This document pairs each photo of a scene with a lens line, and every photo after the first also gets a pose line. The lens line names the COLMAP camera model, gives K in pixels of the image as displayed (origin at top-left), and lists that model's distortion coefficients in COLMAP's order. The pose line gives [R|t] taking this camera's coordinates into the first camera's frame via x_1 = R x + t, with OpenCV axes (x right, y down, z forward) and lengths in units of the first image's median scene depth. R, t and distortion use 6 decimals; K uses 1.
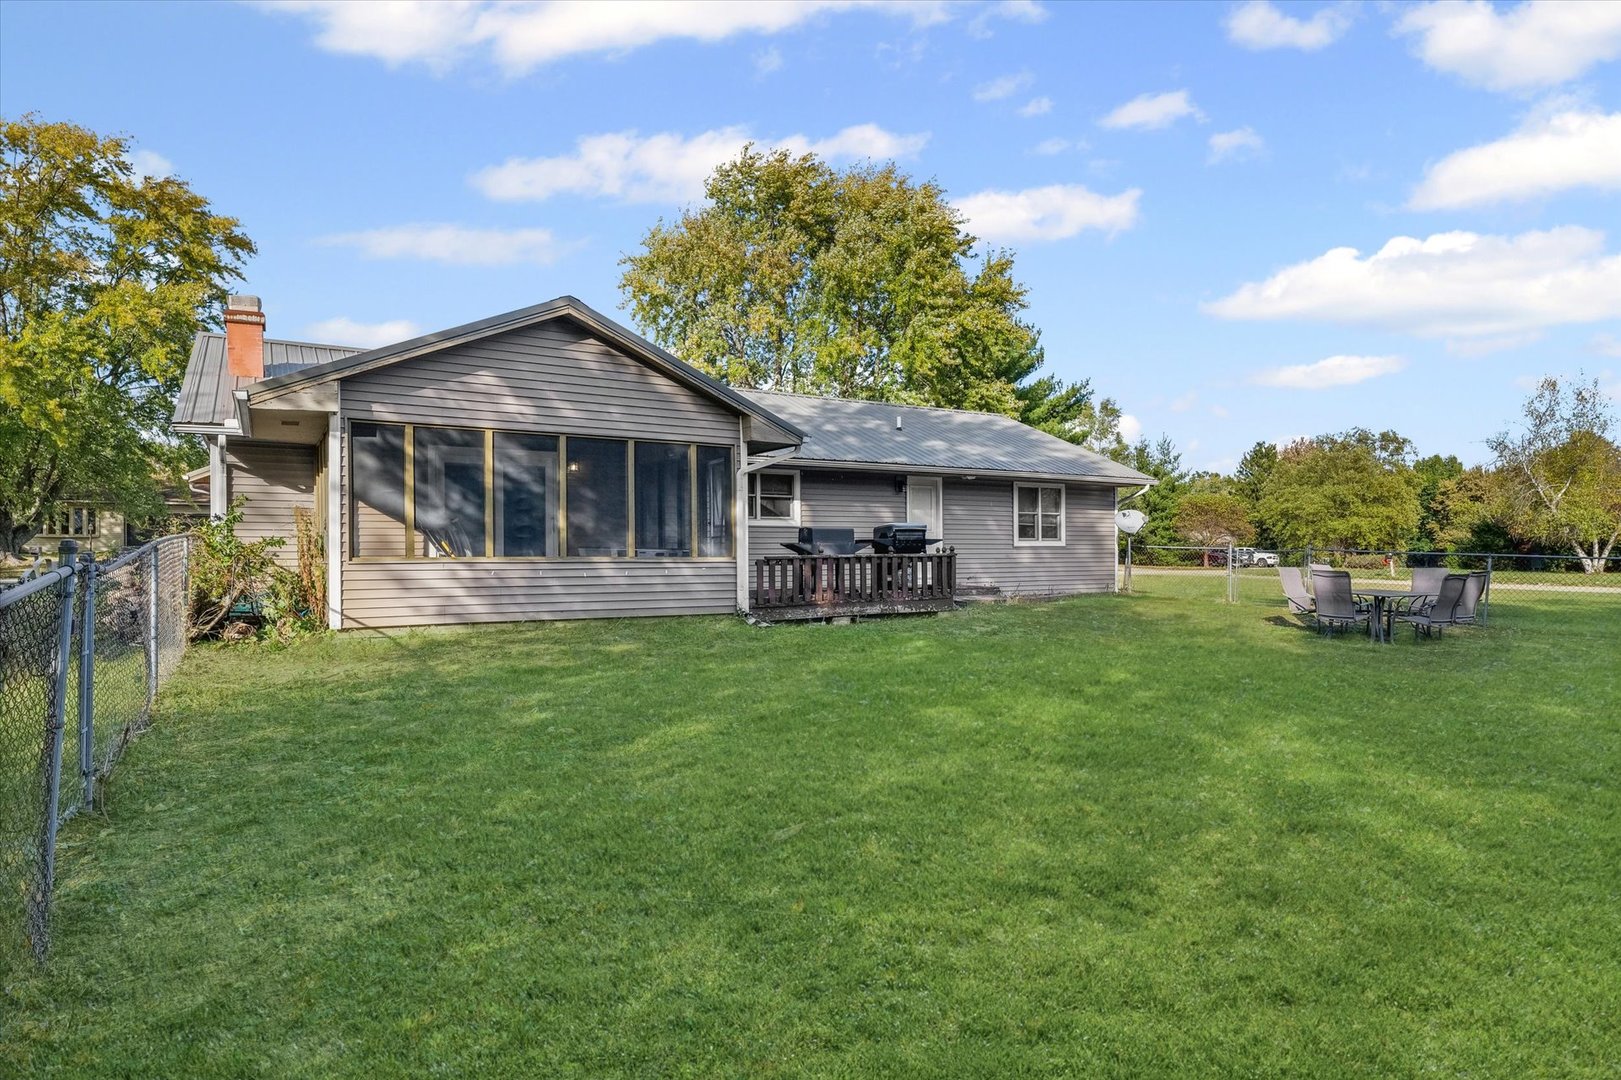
lens RADIAL K [[898.1, 0, 810.5], [0, 898.1, 540.0], [0, 0, 1]] dist [0.001595, 0.000167]
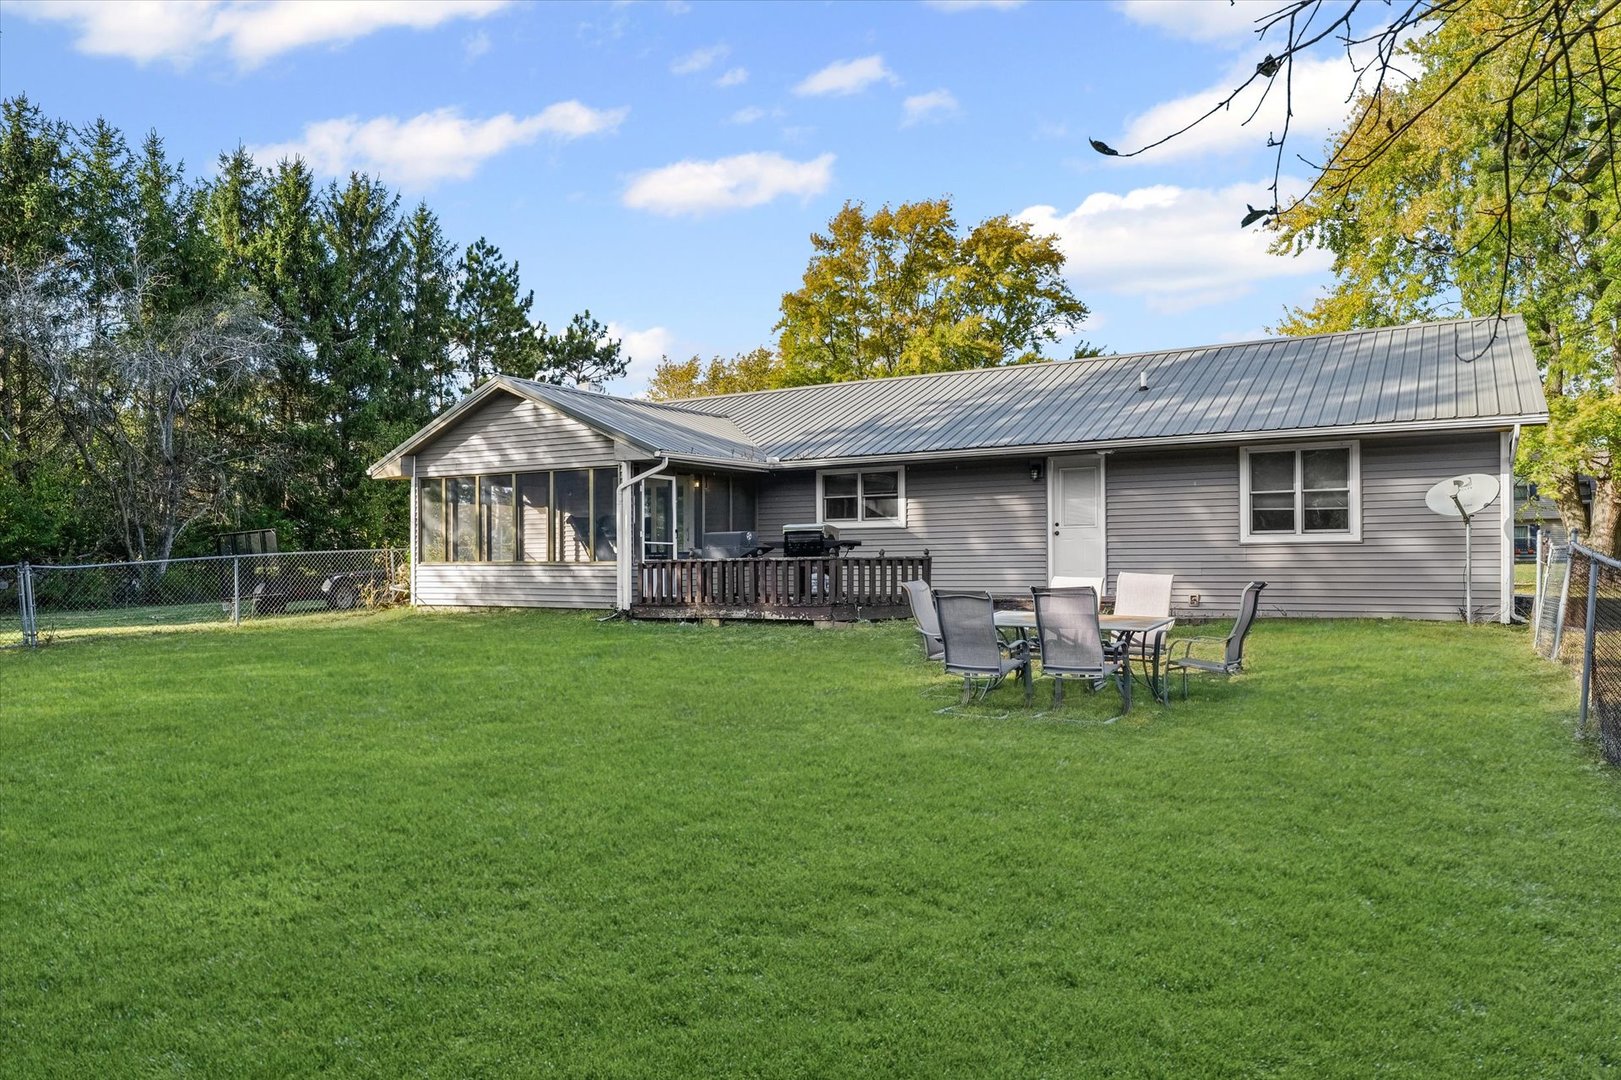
lens RADIAL K [[1097.7, 0, 810.5], [0, 1097.7, 540.0], [0, 0, 1]] dist [0.000068, -0.000674]
pose [[0.474108, -0.017351, -0.880295, 1.166124], [0.018684, 0.999779, -0.009643, 0.008930], [0.880268, -0.011876, 0.474328, 0.490168]]
